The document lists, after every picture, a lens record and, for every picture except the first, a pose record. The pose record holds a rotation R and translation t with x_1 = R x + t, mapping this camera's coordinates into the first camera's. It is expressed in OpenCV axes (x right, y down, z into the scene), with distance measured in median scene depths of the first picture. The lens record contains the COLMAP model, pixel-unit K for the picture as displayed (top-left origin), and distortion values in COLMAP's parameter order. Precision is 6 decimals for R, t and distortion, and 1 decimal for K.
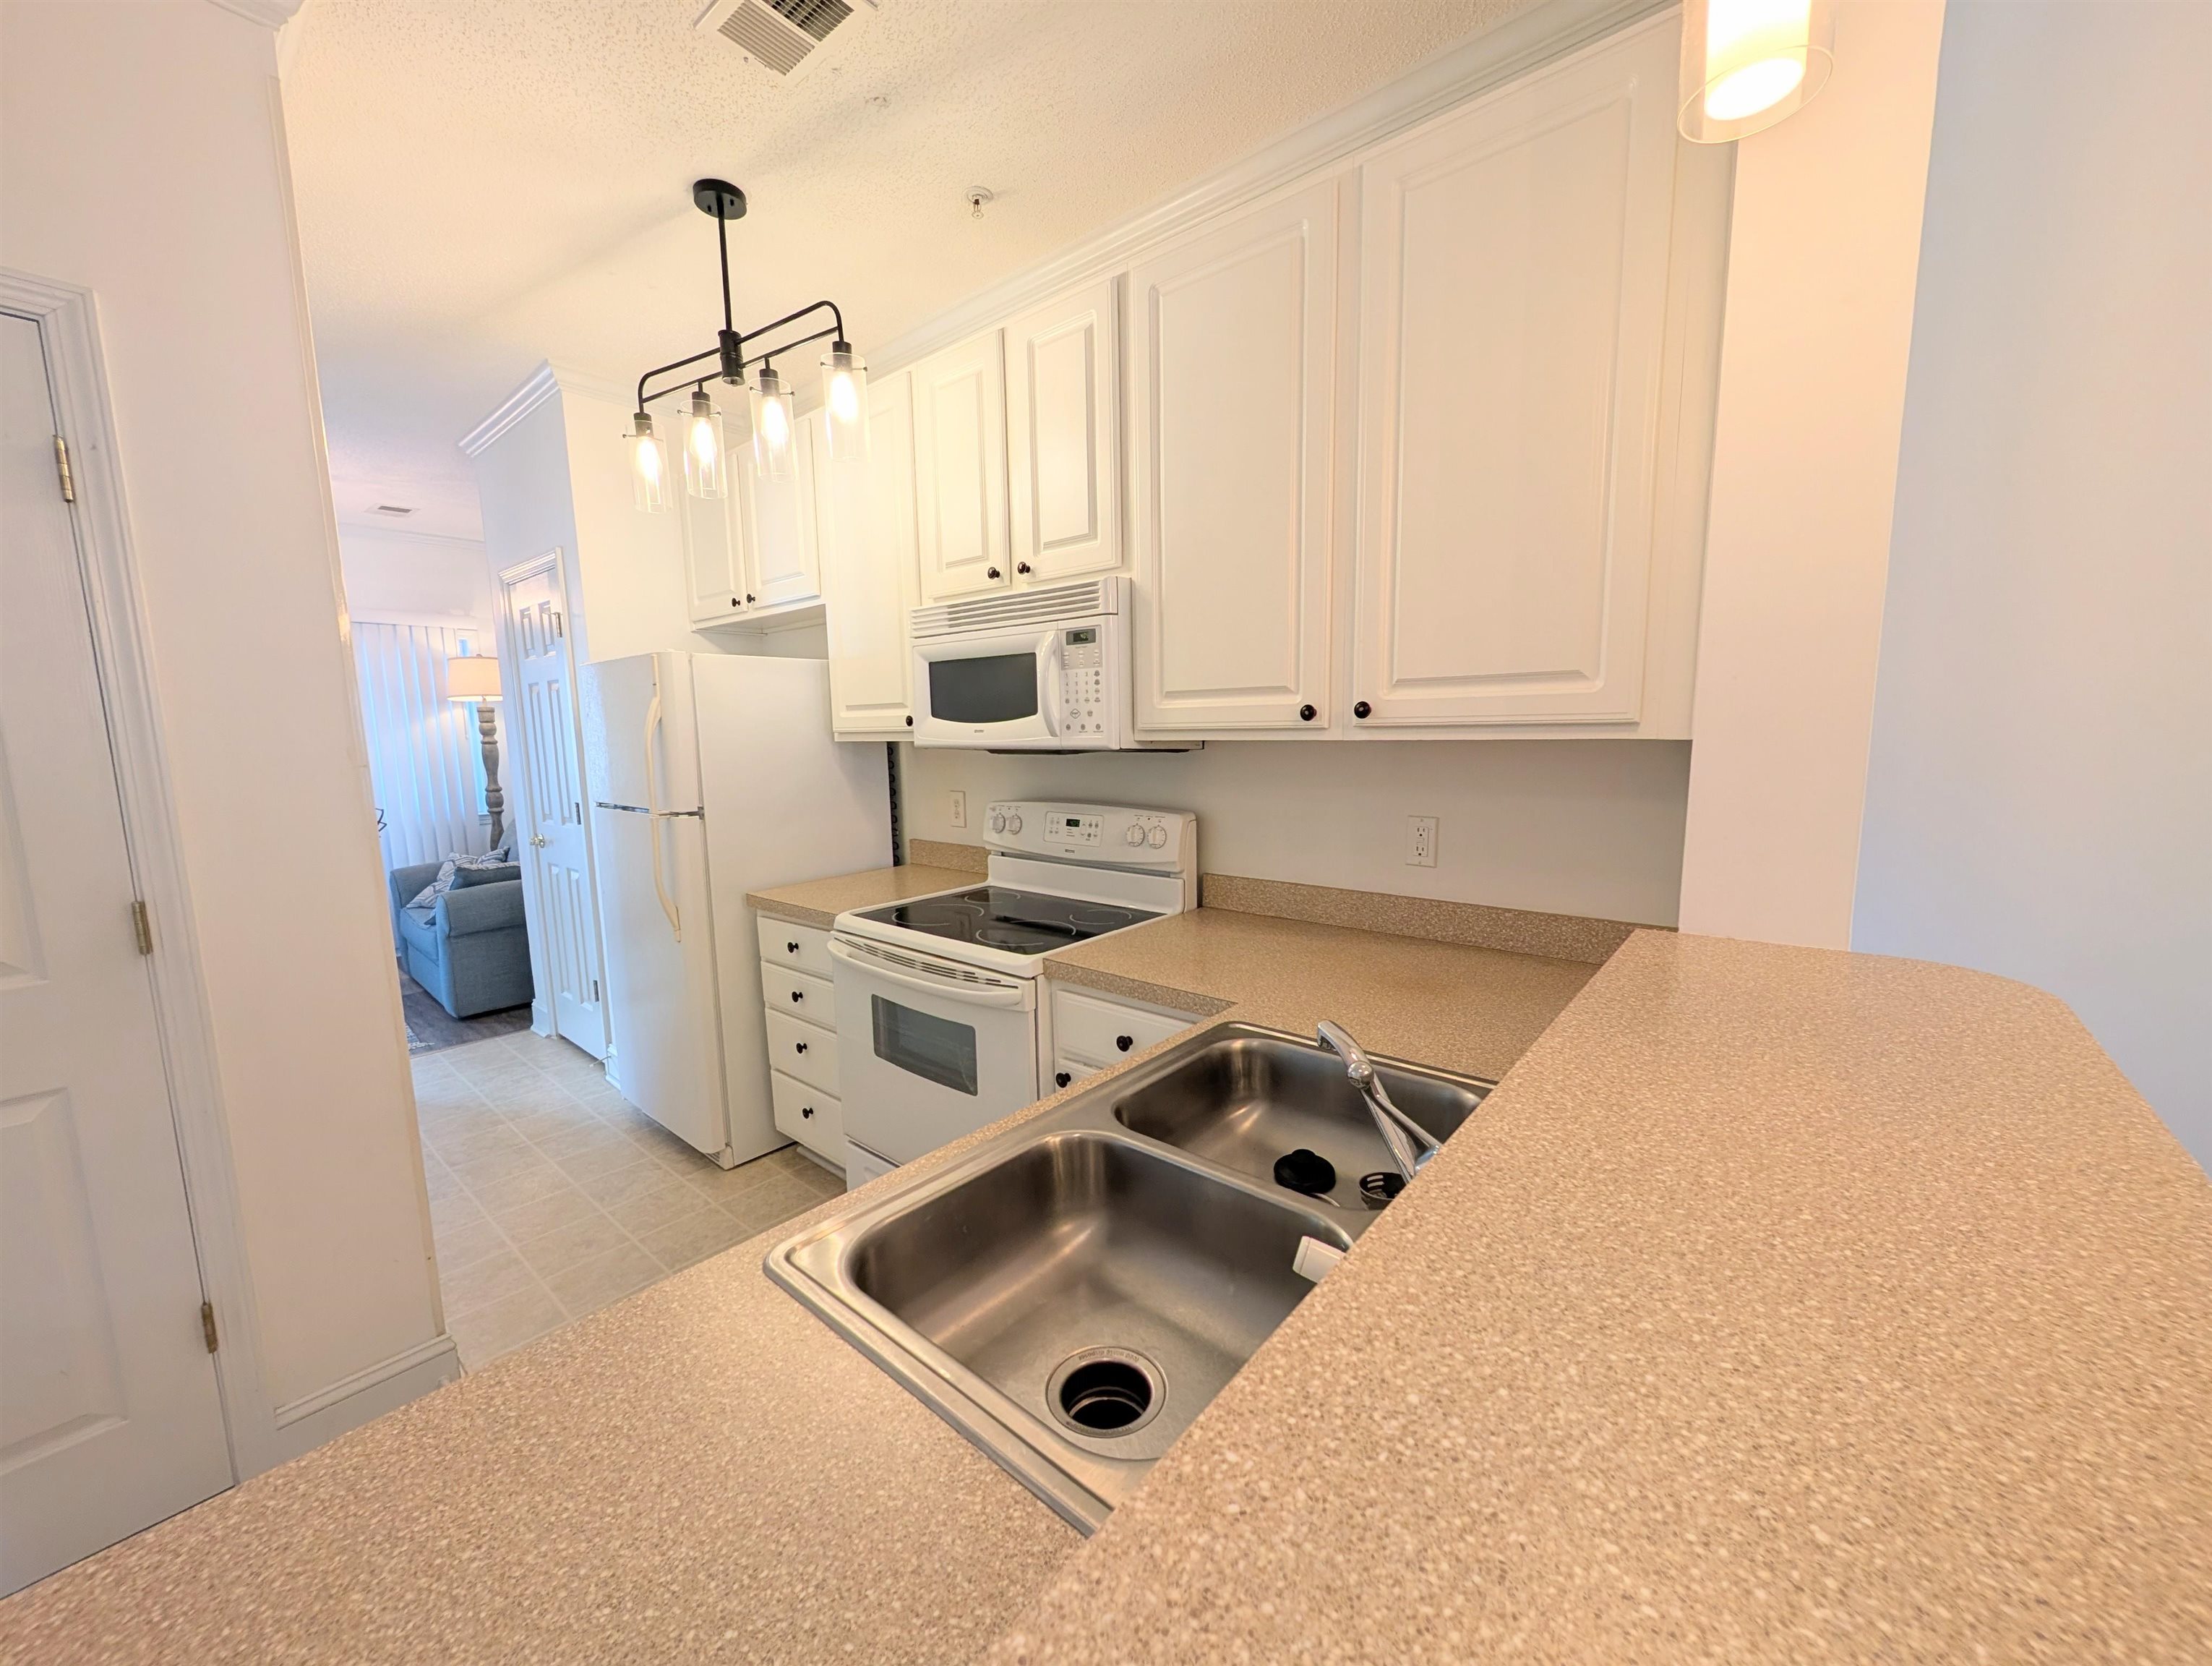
lens RADIAL K [[839.2, 0, 1109.6], [0, 839.2, 828.1], [0, 0, 1]] dist [-0.003122, 0.000719]
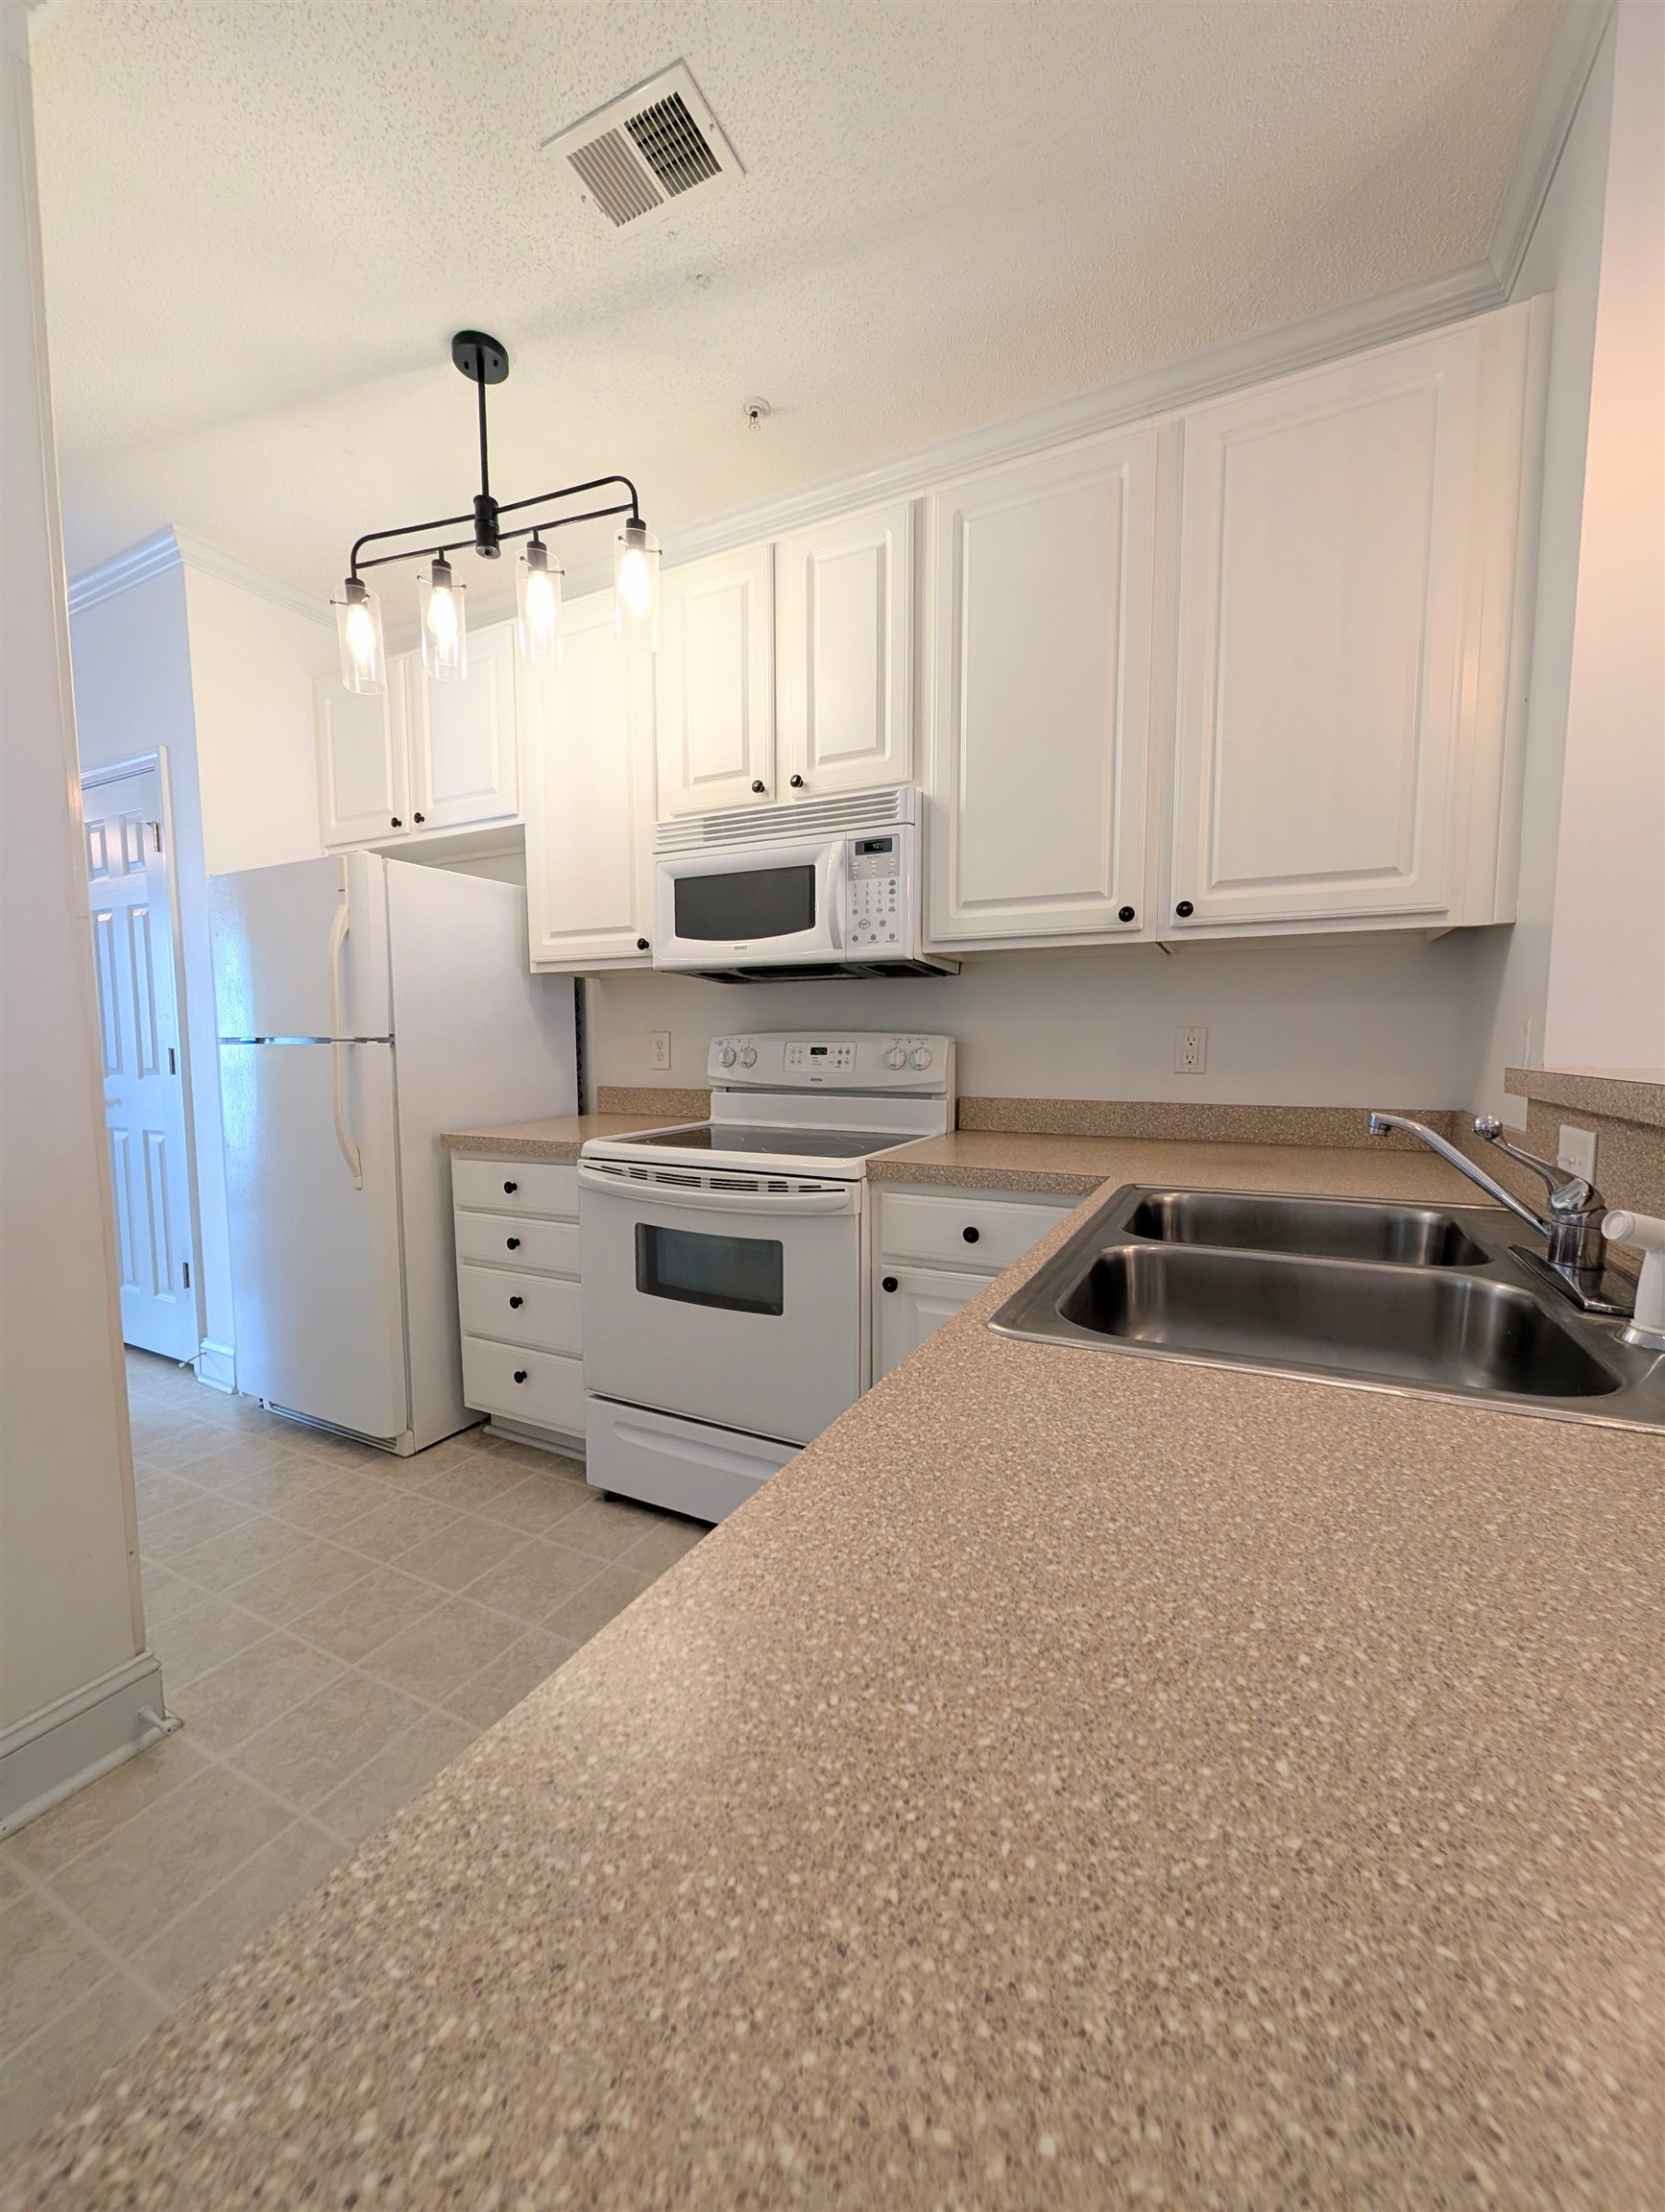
lens RADIAL K [[839.1, 0, 827.9], [0, 839.1, 1101.6], [0, 0, 1]] dist [-0.003122, 0.000719]
pose [[0.972767, -0.001369, 0.231781, -0.293817], [0.013232, 0.998680, -0.049636, 0.114106], [-0.231407, 0.051352, 0.971501, 0.054171]]
